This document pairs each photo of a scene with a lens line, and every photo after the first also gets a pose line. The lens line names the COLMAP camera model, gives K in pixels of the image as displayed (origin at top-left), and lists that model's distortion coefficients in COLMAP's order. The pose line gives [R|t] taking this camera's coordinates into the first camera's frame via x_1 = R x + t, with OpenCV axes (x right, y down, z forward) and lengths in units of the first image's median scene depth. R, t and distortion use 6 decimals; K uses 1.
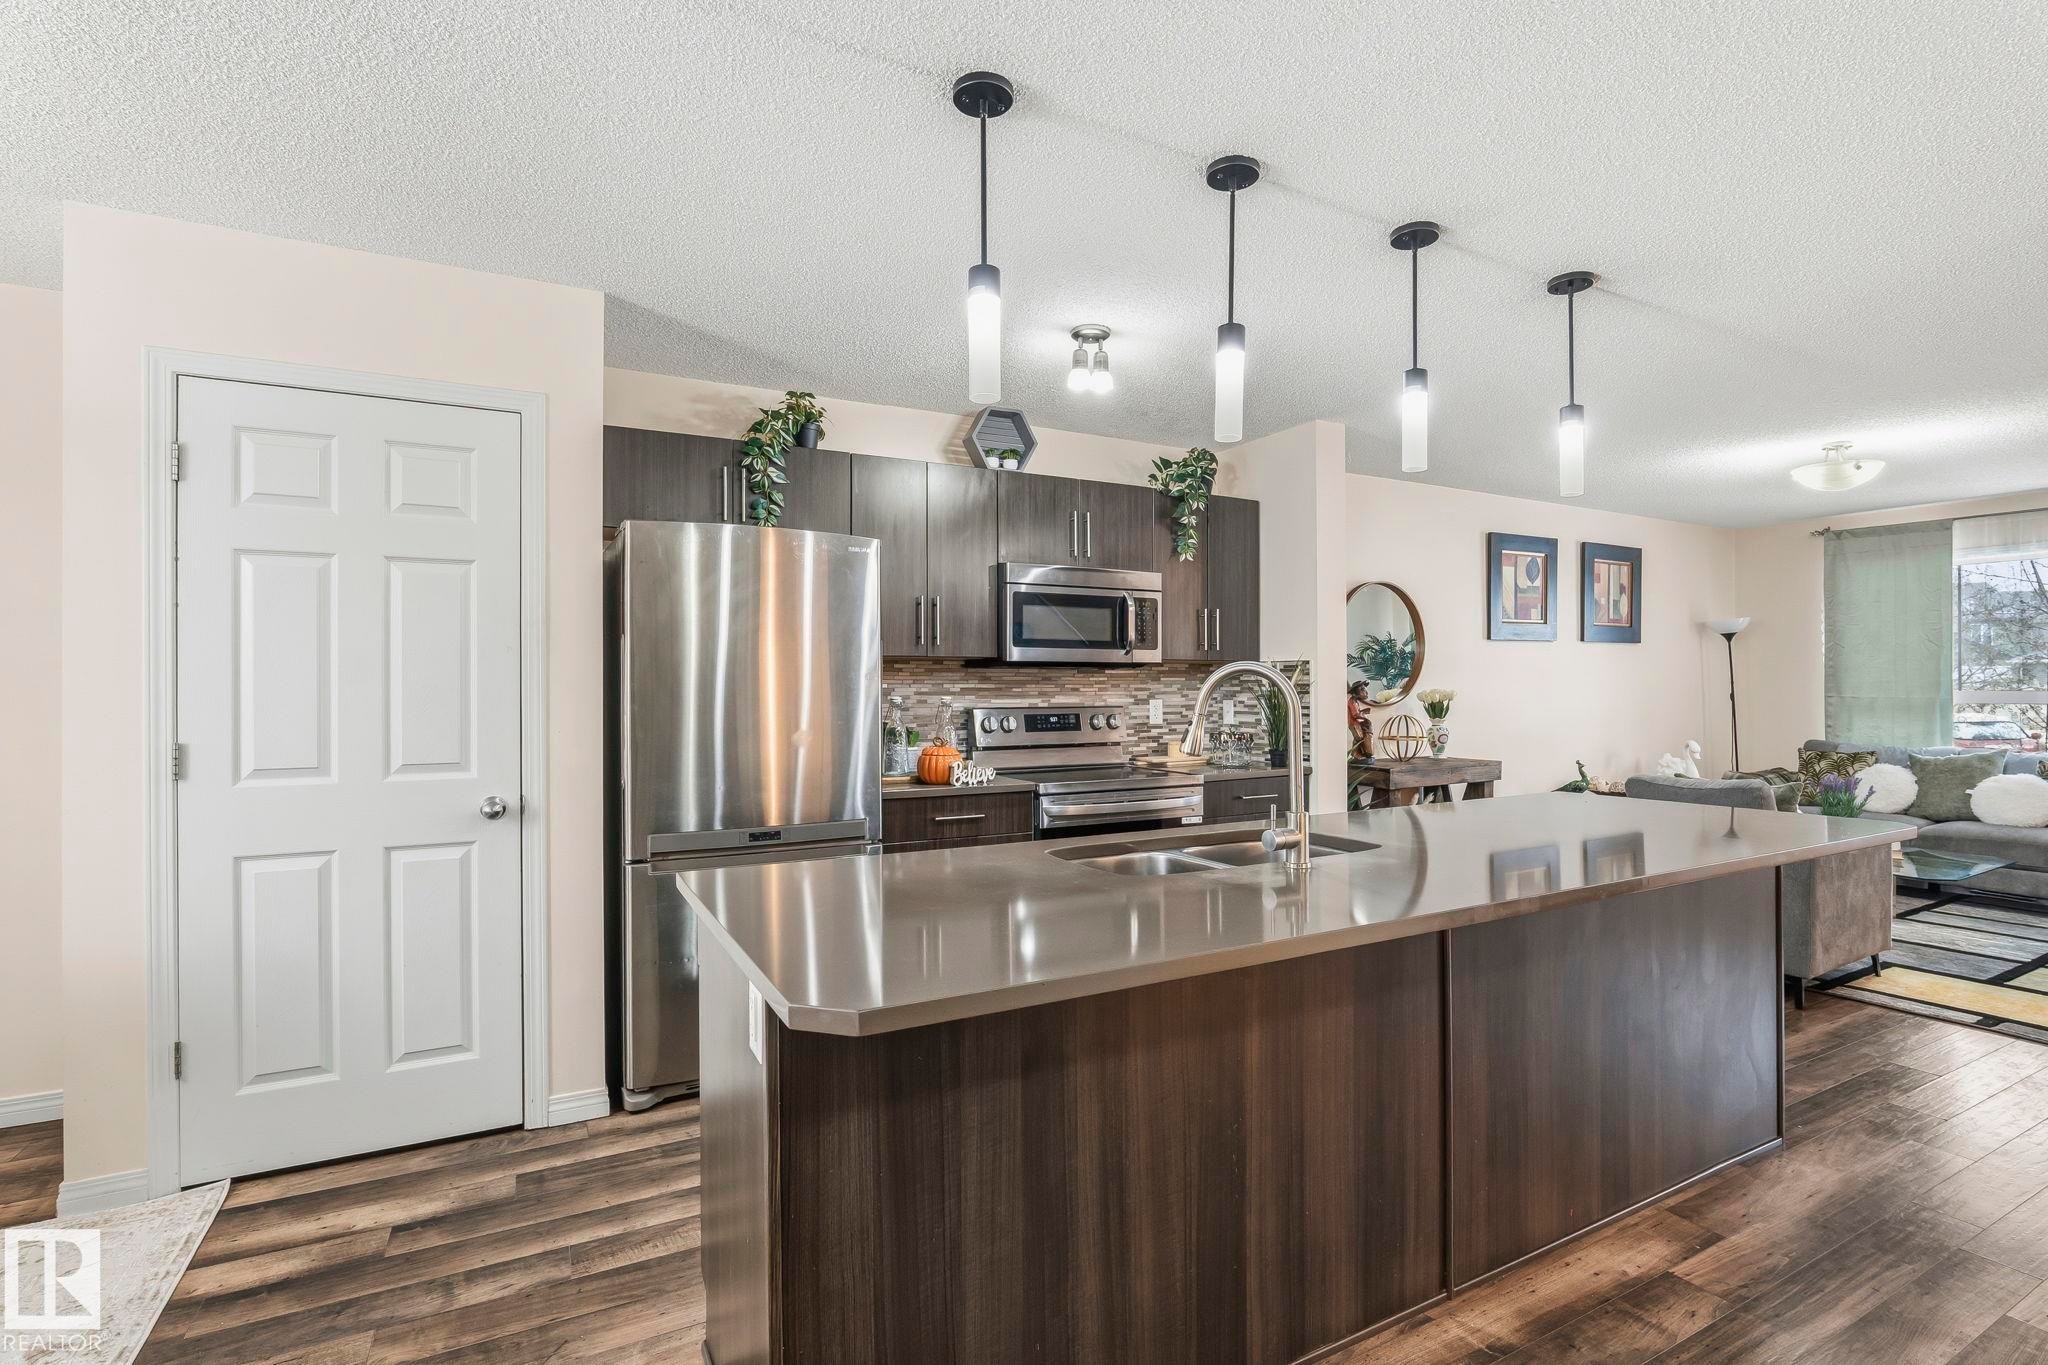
lens RADIAL K [[952.5, 0, 1027.3], [0, 952.5, 690.8], [0, 0, 1]] dist [-0.016693, 0.003878]
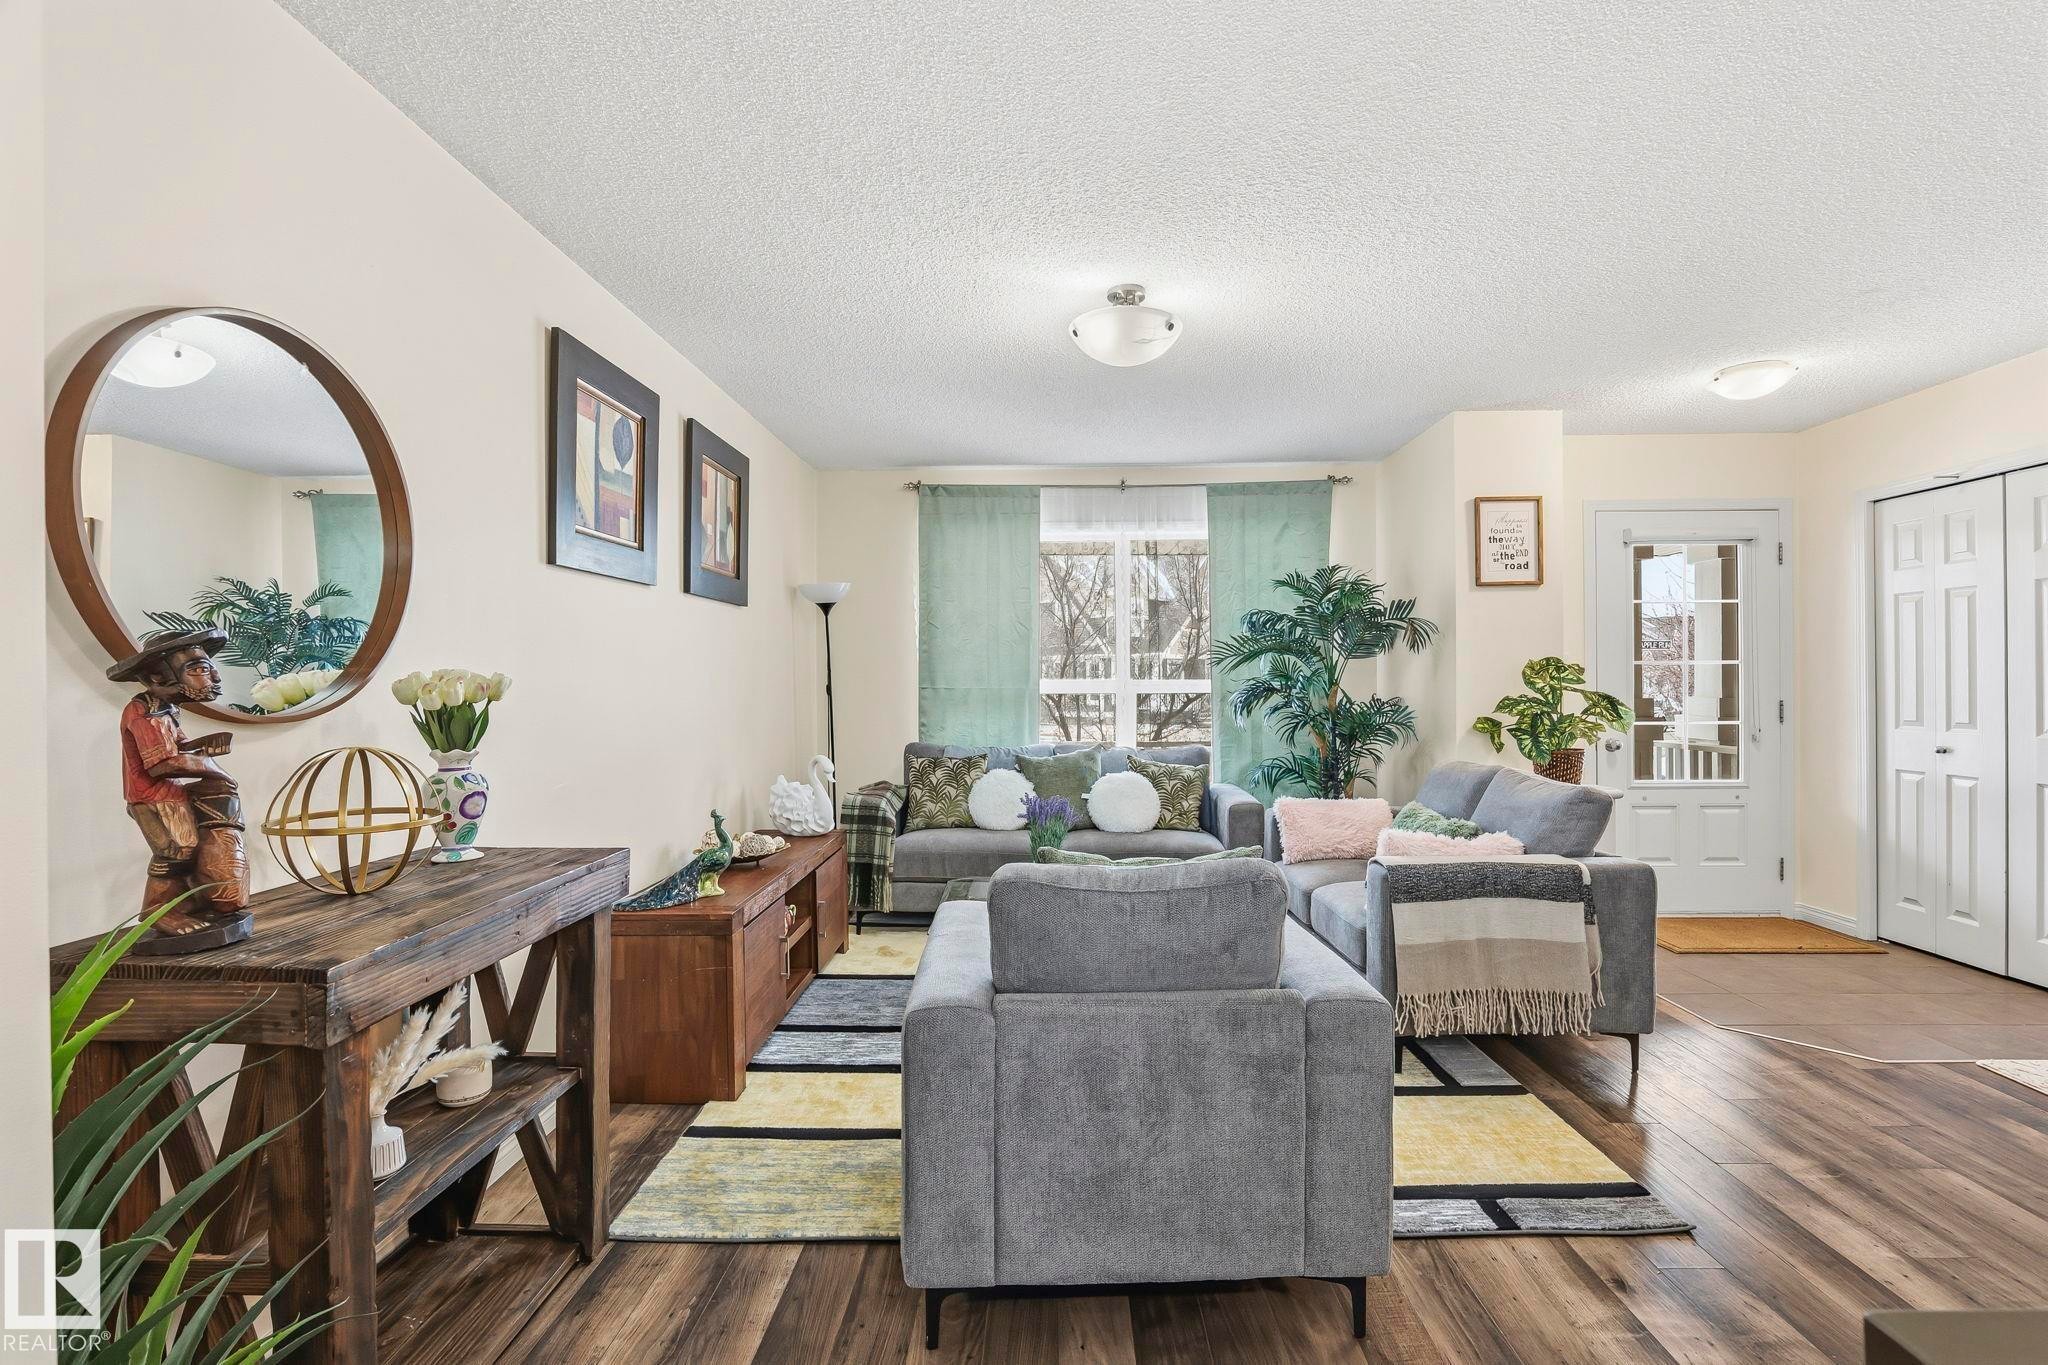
lens RADIAL K [[952.5, 0, 1026.1], [0, 952.5, 675.6], [0, 0, 1]] dist [-0.016693, 0.003878]
pose [[0.501380, 0.005897, 0.865207, 0.202638], [0.008225, 0.999899, -0.011581, 0.005925], [-0.865188, 0.012923, 0.501281, 0.560632]]
